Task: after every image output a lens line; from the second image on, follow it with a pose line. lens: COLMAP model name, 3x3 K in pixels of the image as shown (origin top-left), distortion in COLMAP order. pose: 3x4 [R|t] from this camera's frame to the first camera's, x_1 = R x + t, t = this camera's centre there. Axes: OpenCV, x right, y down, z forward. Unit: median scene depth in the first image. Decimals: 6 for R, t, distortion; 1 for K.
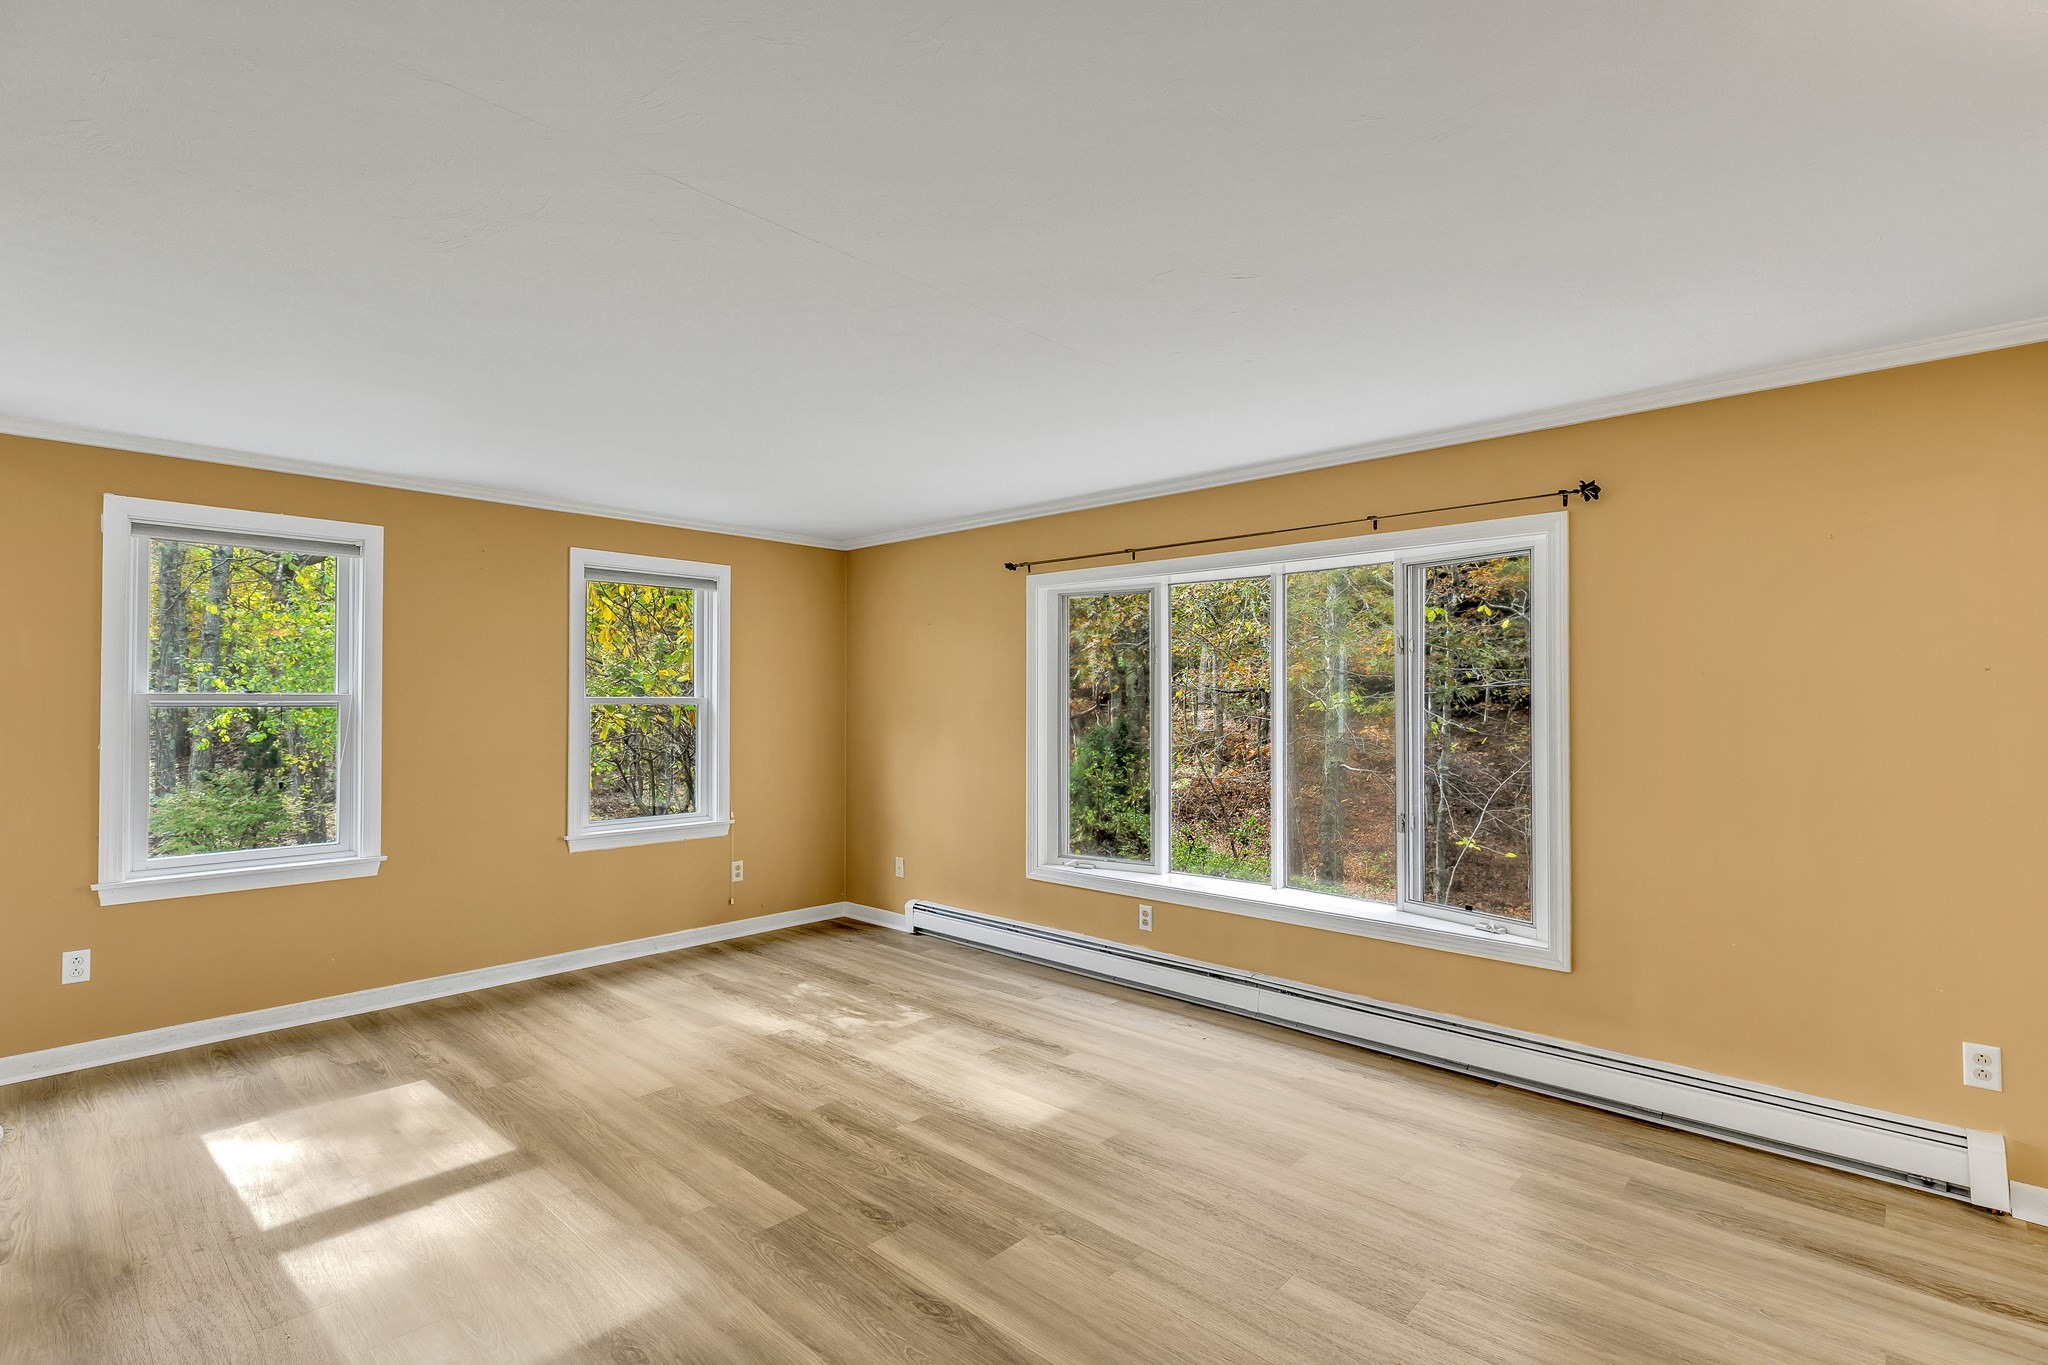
lens RADIAL K [[991.7, 0, 922.9], [0, 991.7, 649.8], [0, 0, 1]] dist [0.005363, 0.000112]
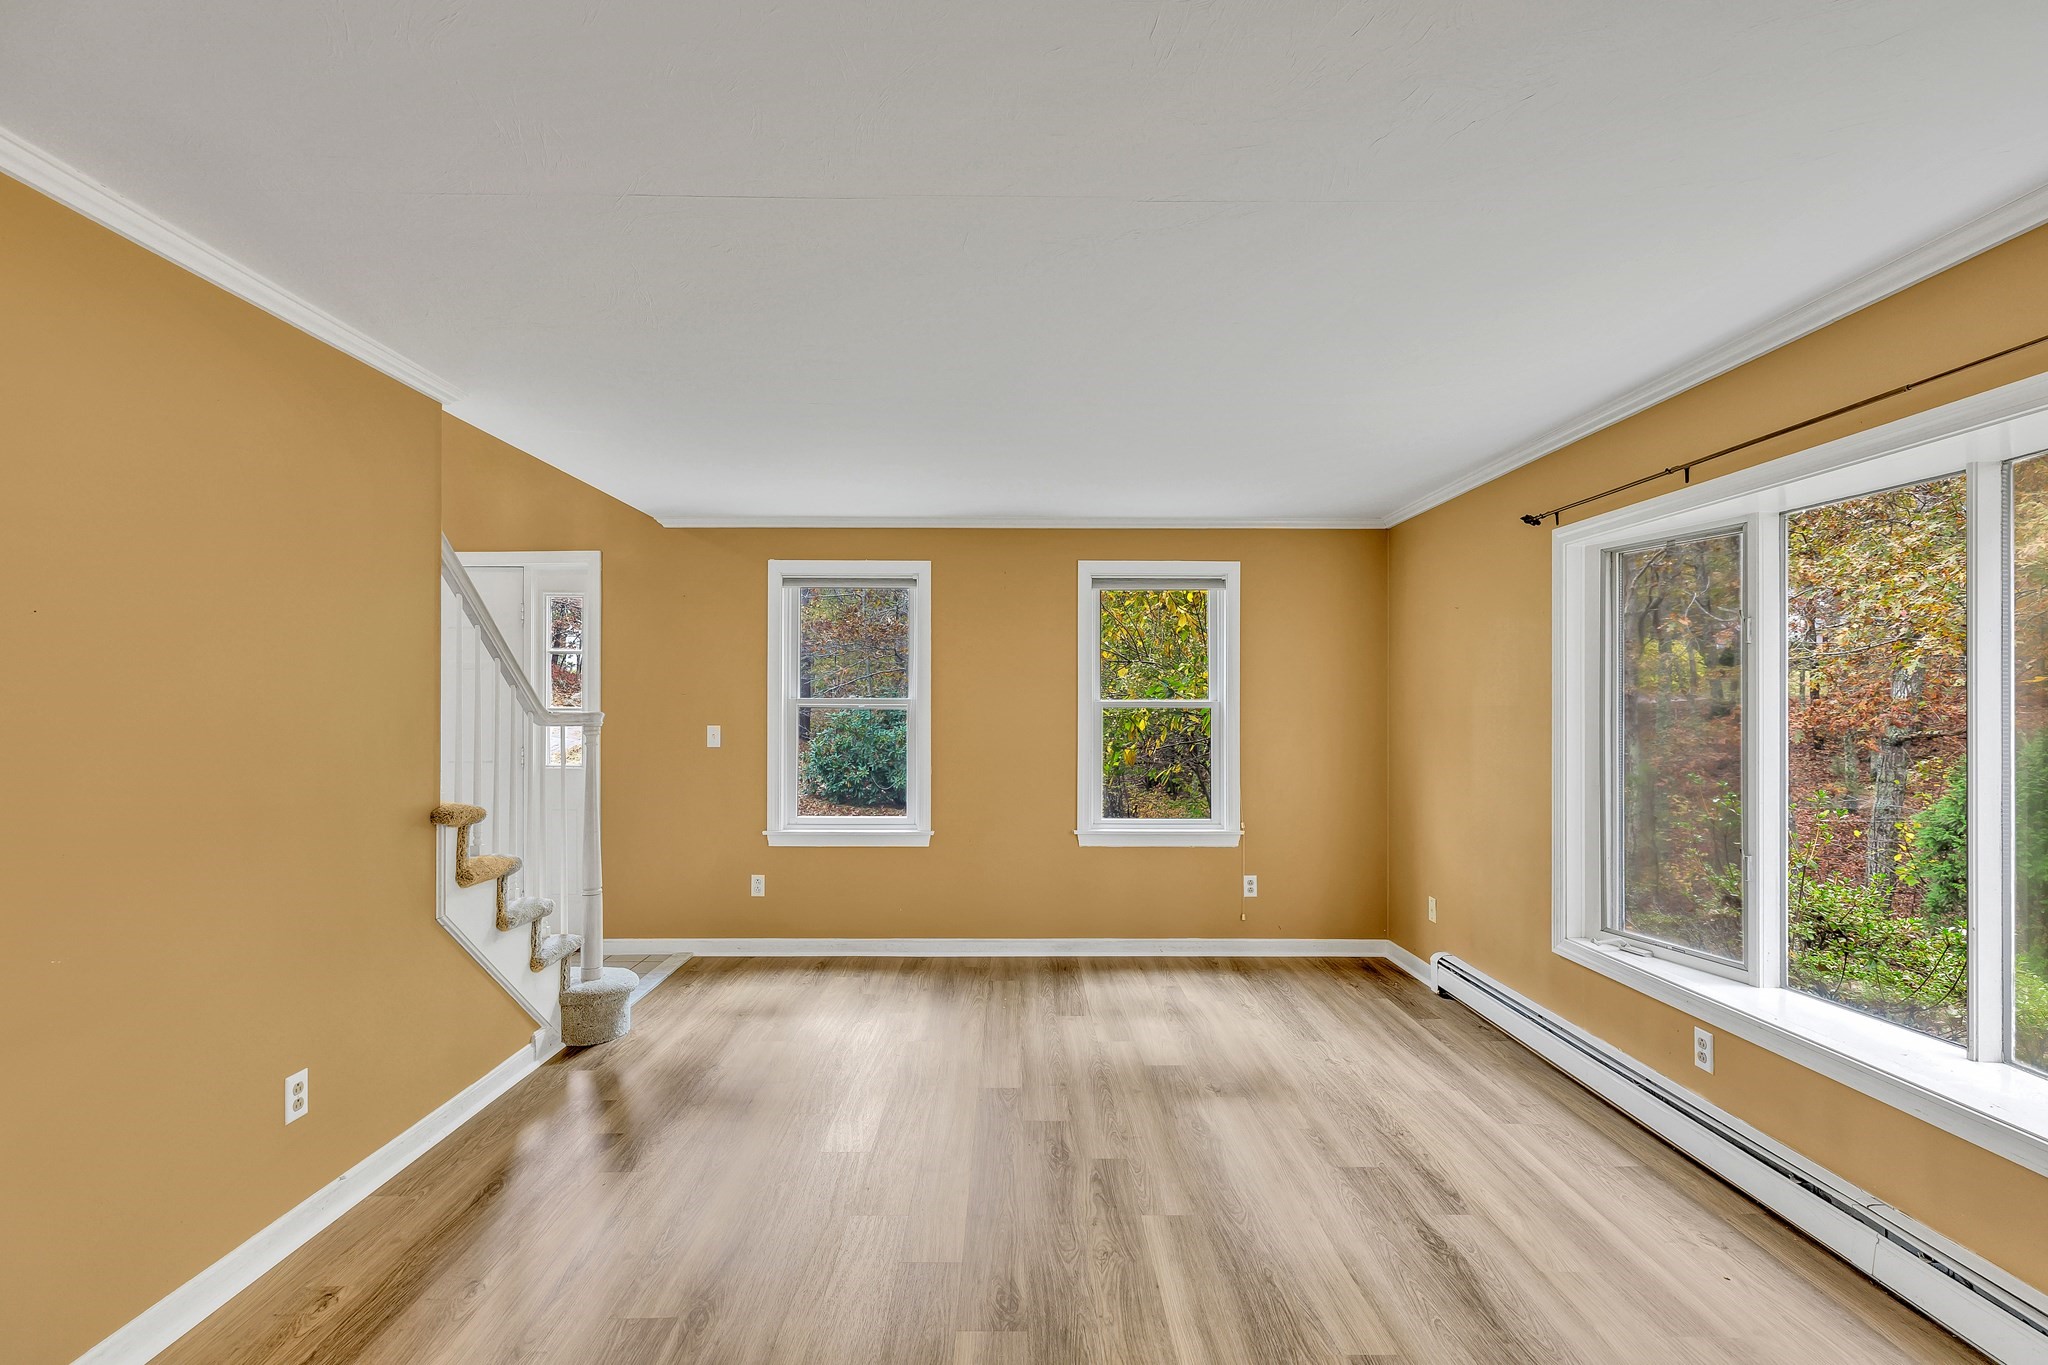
lens RADIAL K [[910.3, 0, 1029.9], [0, 910.3, 684.4], [0, 0, 1]] dist [0.002135, -0.000343]
pose [[0.709253, -0.015395, -0.704786, 0.322602], [0.033128, 0.999385, 0.011508, 0.017805], [0.704175, -0.031510, 0.709326, 0.290539]]
